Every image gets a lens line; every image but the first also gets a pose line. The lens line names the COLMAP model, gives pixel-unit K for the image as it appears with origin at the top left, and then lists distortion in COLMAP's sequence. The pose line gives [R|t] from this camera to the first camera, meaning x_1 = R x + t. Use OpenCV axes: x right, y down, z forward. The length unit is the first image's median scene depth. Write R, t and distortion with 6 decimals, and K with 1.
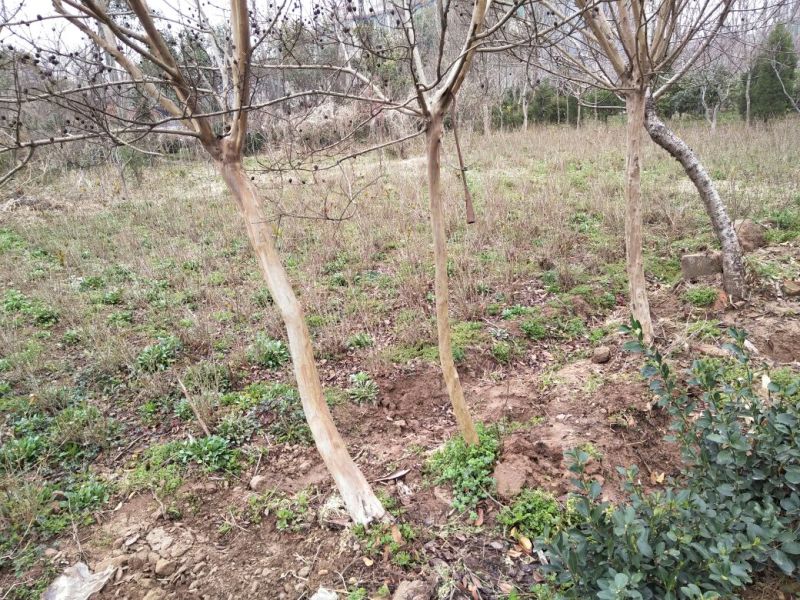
lens RADIAL K [[592.6, 0, 400.0], [0, 592.6, 300.0], [0, 0, 1]] dist [0.029729, -0.011331]
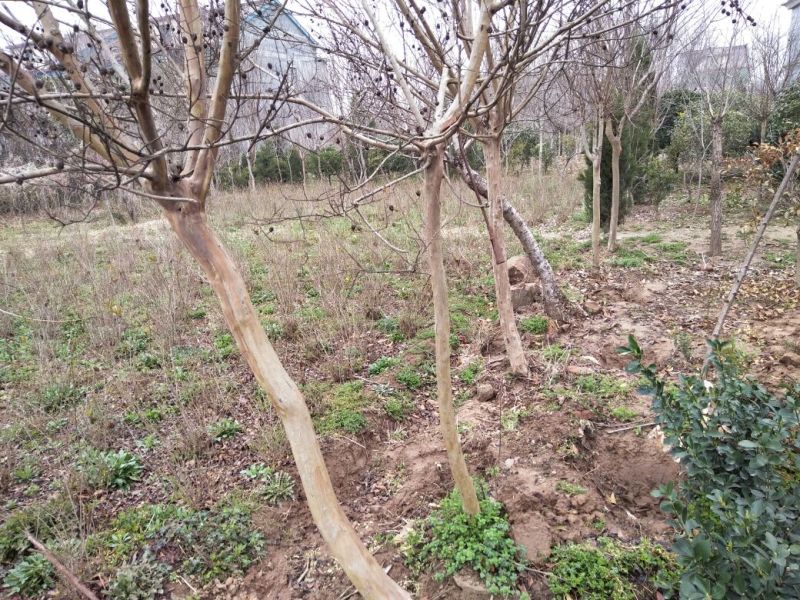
lens RADIAL K [[592.6, 0, 400.0], [0, 592.6, 300.0], [0, 0, 1]] dist [0.029729, -0.011331]
pose [[0.892560, -0.108686, 0.437634, -0.240195], [0.150545, 0.986657, -0.062005, -0.025224], [-0.425055, 0.121227, 0.897013, 0.151481]]
